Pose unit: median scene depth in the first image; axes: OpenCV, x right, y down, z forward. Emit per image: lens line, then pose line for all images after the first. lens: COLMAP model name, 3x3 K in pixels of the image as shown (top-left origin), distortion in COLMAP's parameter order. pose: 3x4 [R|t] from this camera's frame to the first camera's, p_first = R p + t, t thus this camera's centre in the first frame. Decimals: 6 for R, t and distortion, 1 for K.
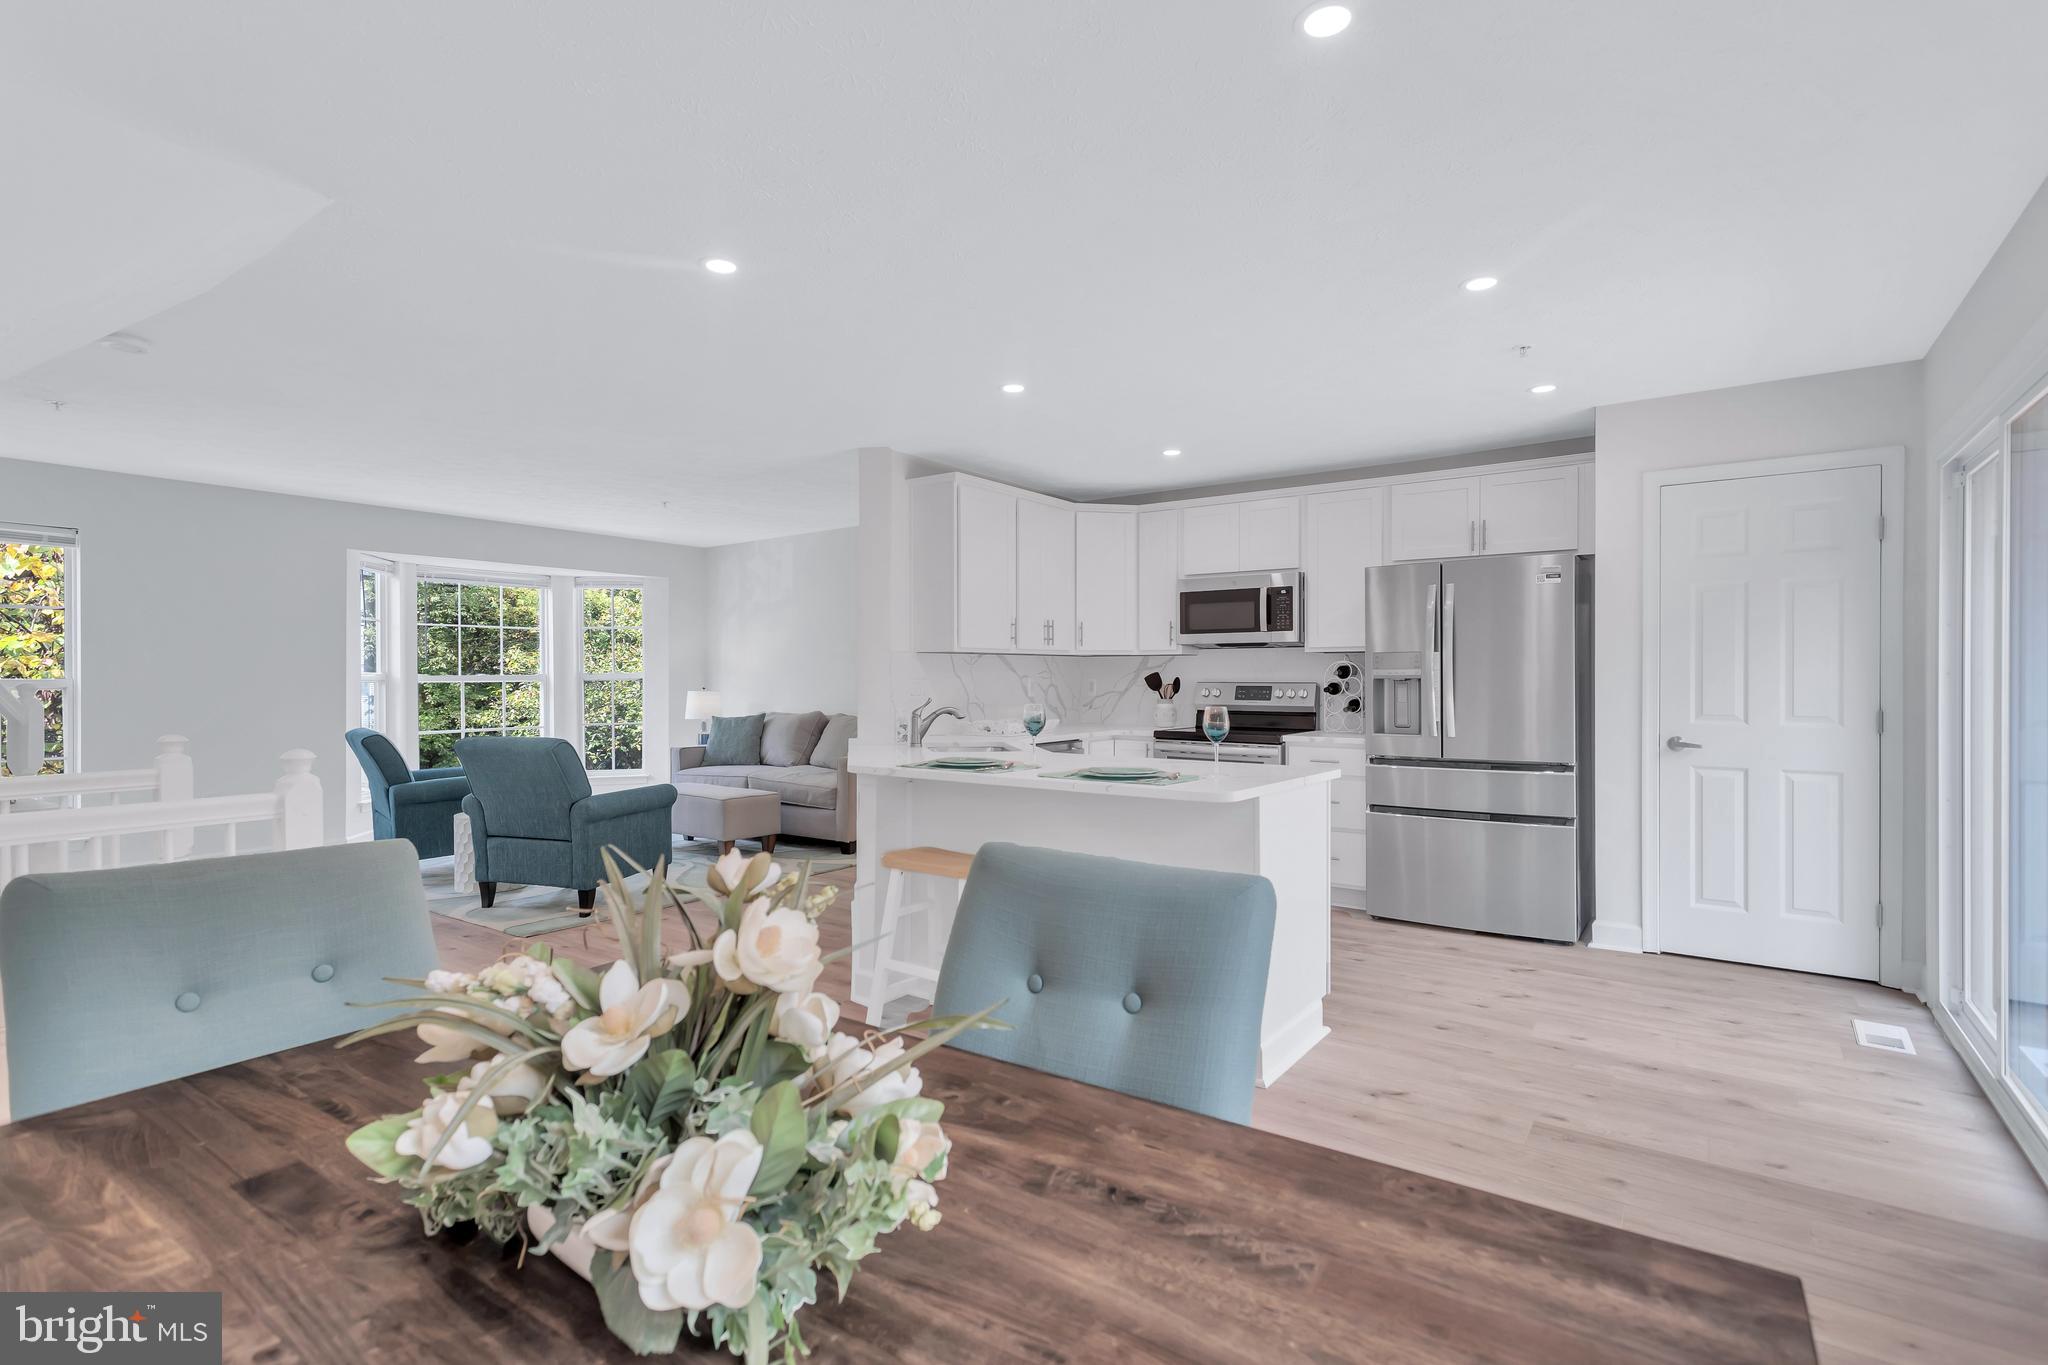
lens RADIAL K [[959.9, 0, 1066.7], [0, 959.9, 685.9], [0, 0, 1]] dist [0.002218, 0.000063]
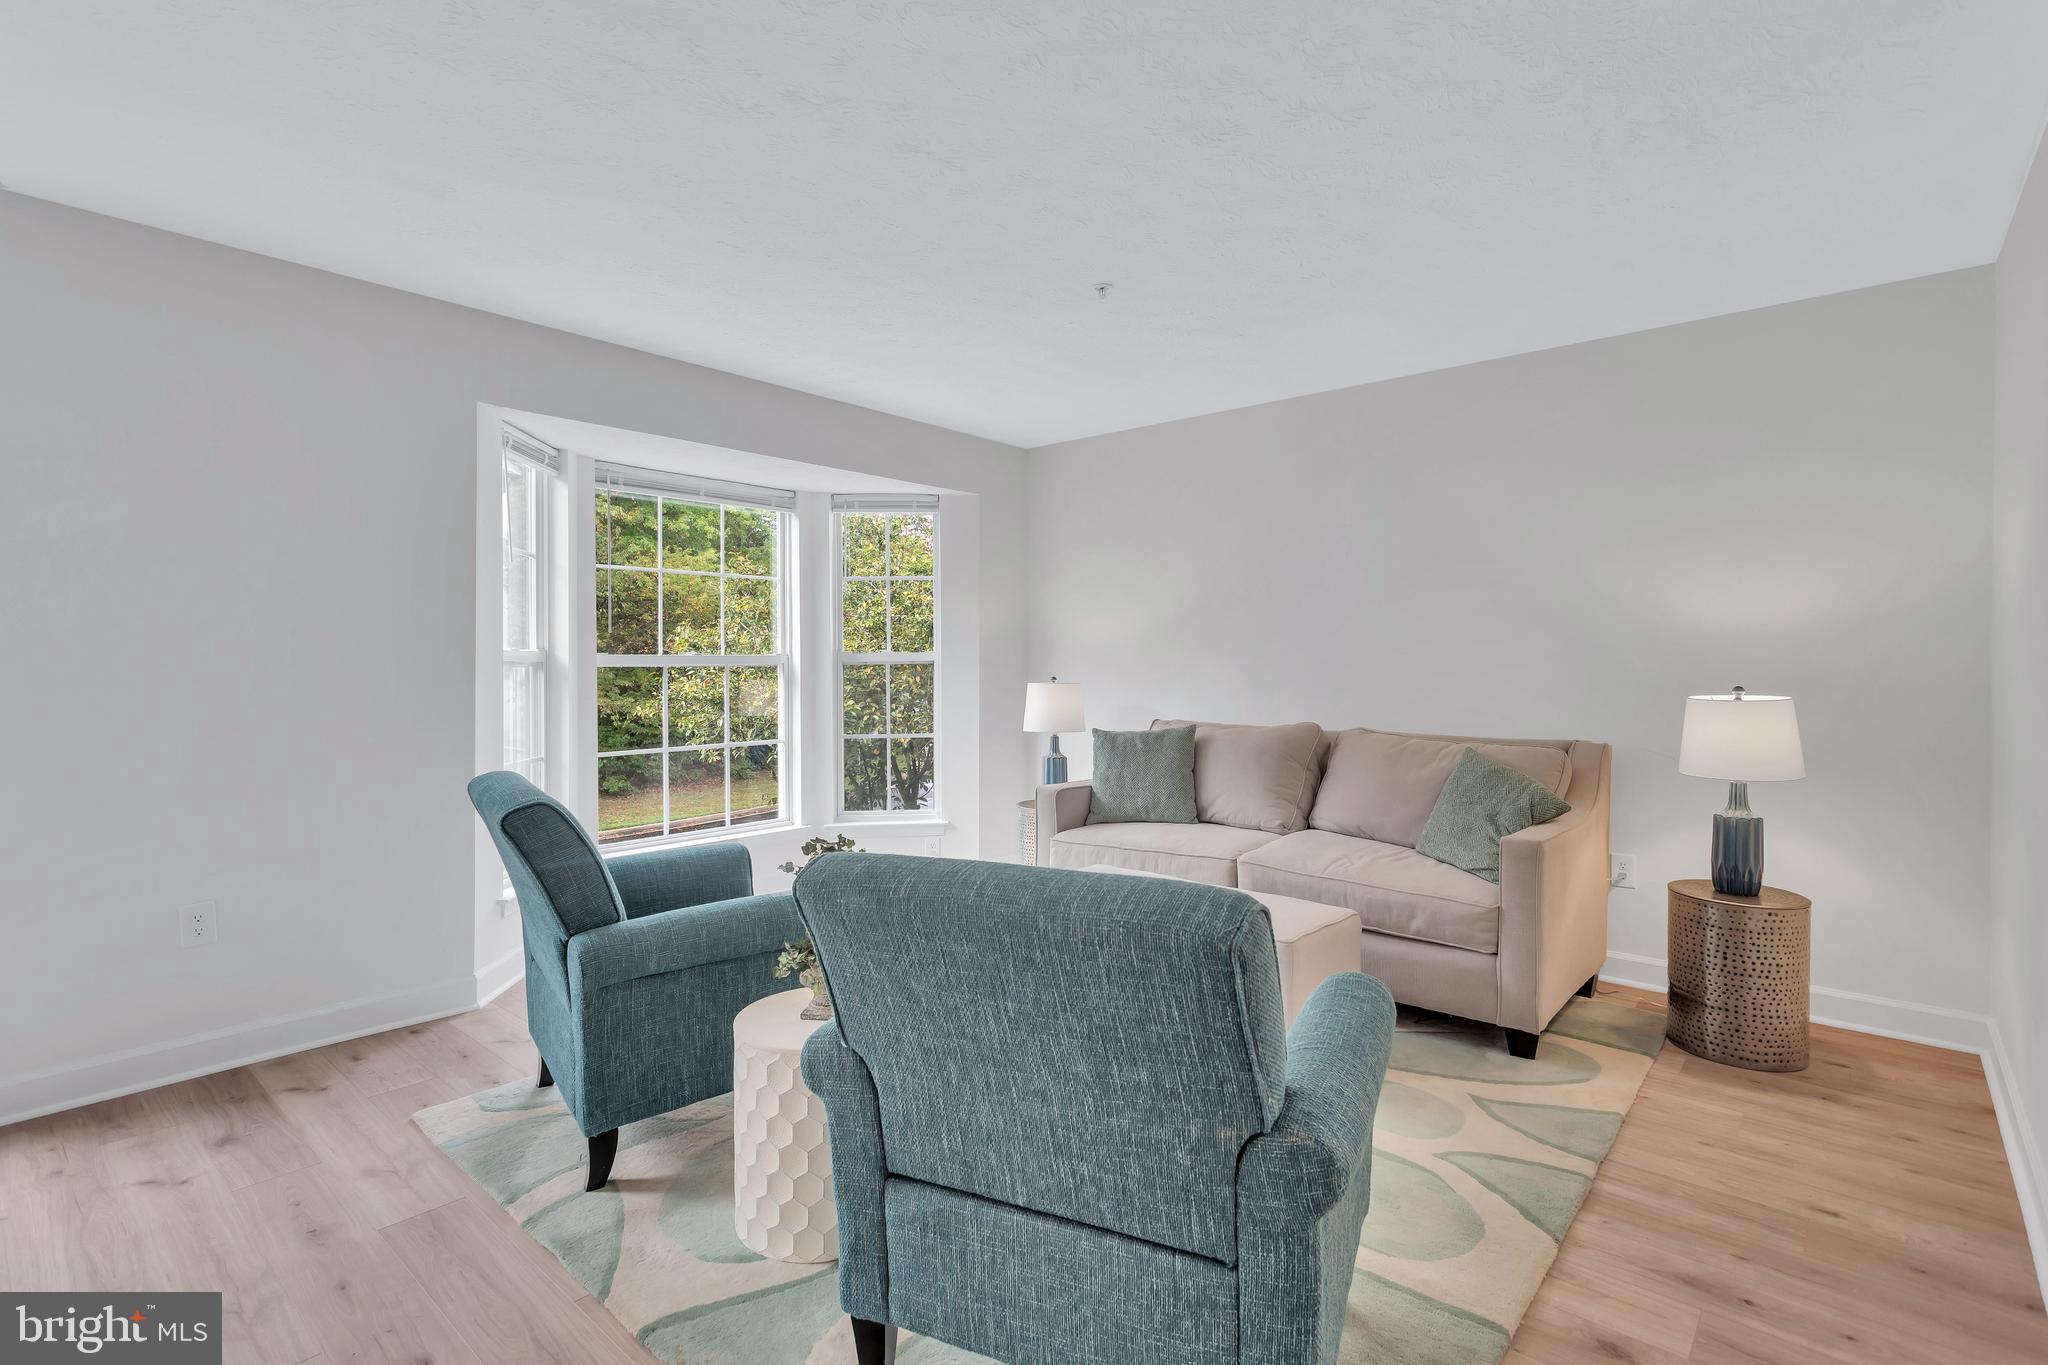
lens RADIAL K [[903.0, 0, 1026.5], [0, 903.0, 673.8], [0, 0, 1]] dist [0.000381, -0.000022]
pose [[0.993829, -0.000128, -0.110927, -0.503111], [0.000530, 0.999993, 0.003596, -0.003118], [0.110926, -0.003632, 0.993822, 0.688650]]
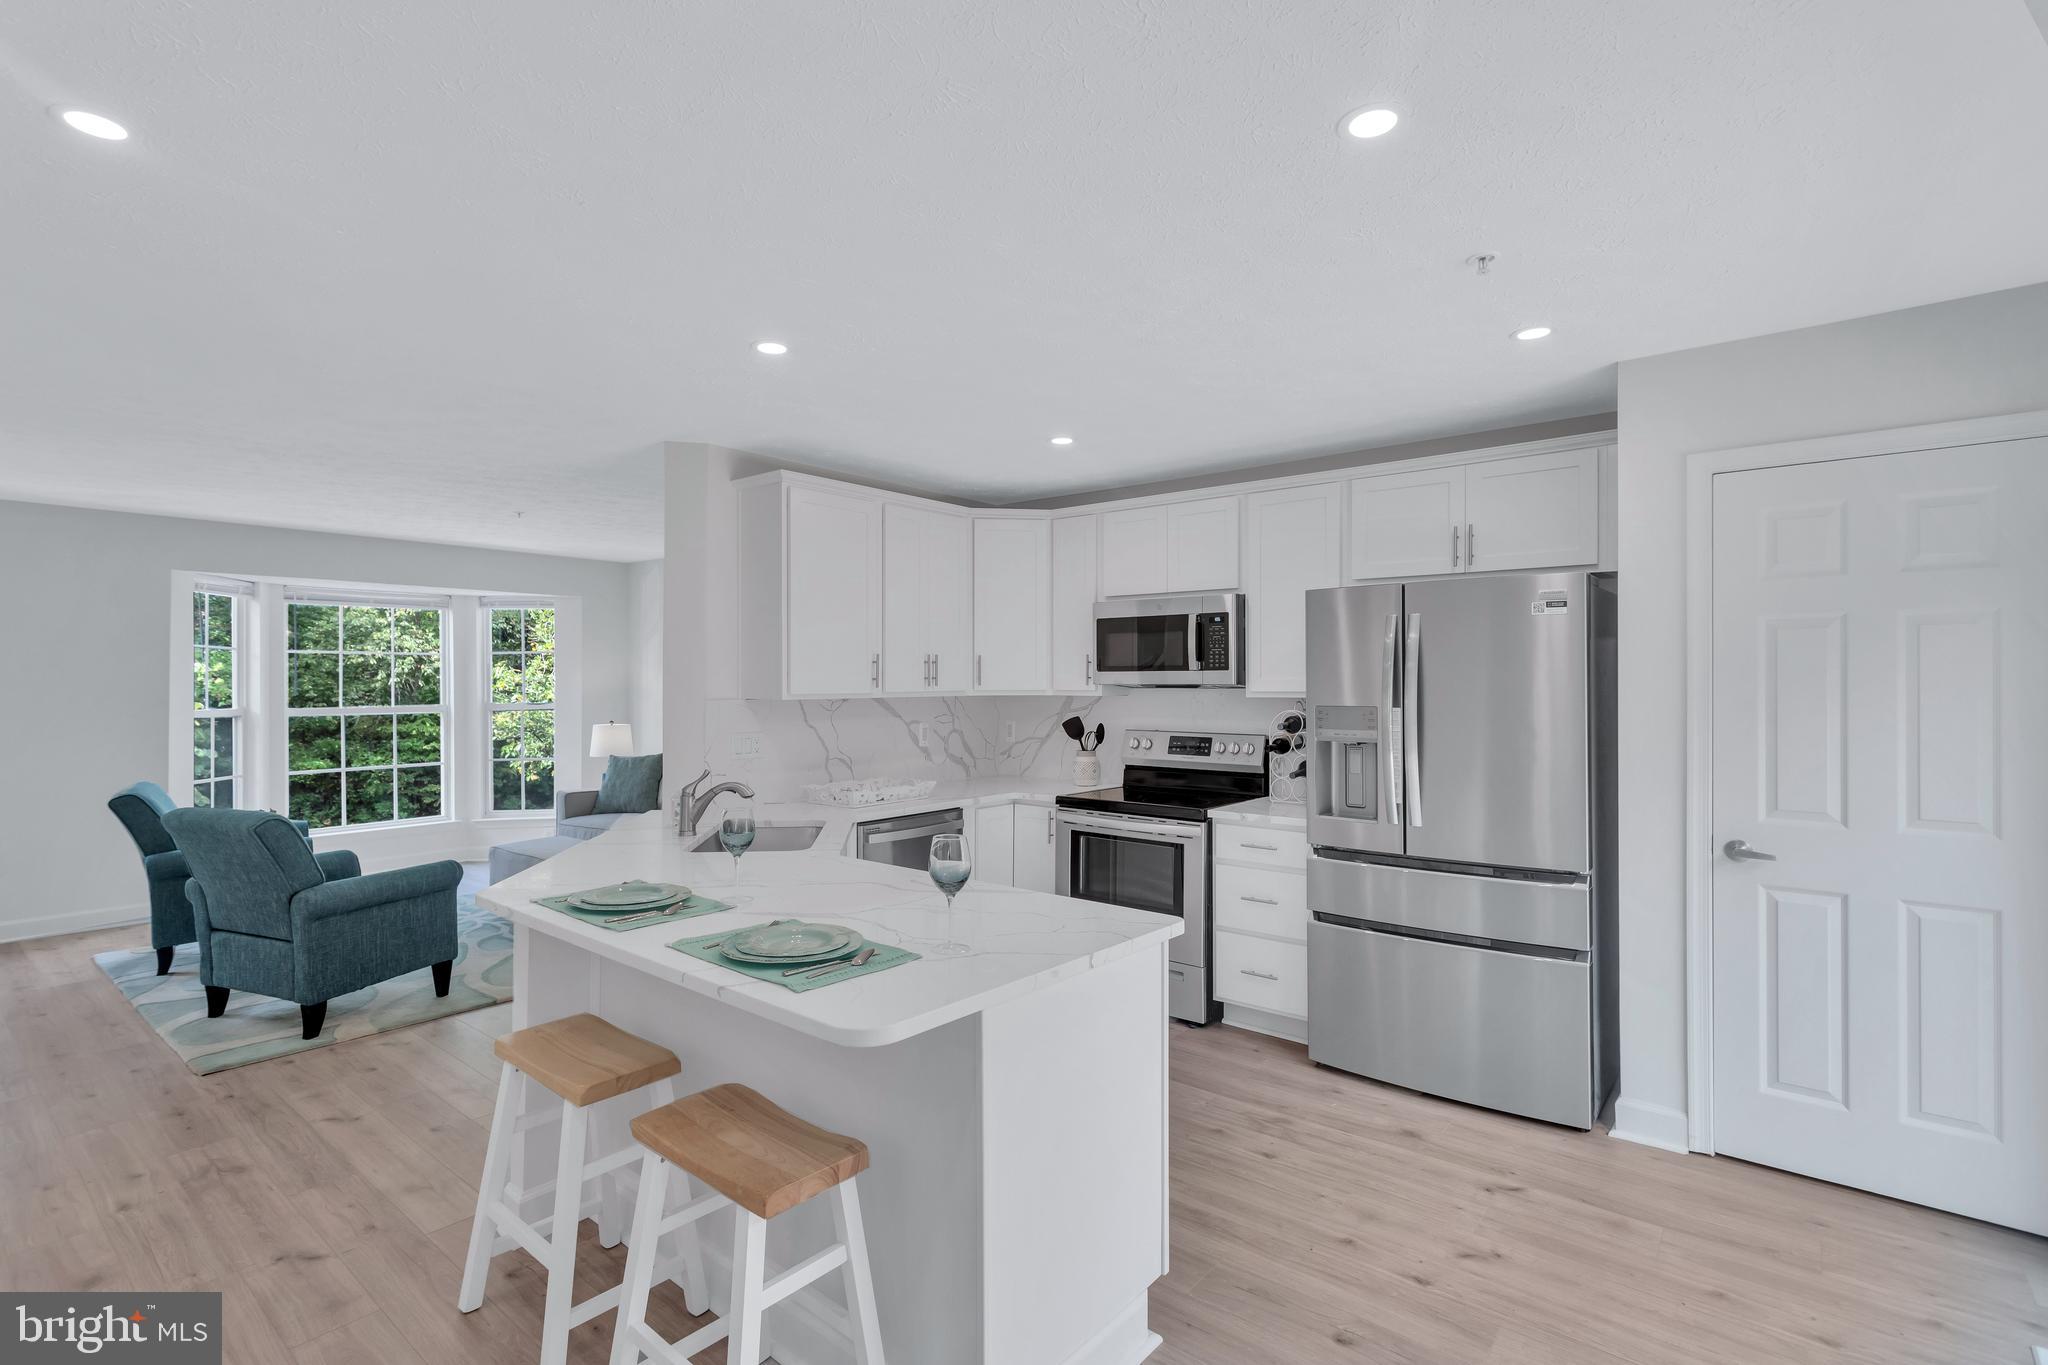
lens RADIAL K [[930.2, 0, 1094.3], [0, 930.2, 681.6], [0, 0, 1]] dist [-0.000745, 0.000199]
pose [[0.998375, -0.001004, -0.056982, 0.172314], [0.000795, 0.999993, -0.003704, -0.046019], [0.056985, 0.003653, 0.998368, 0.250798]]
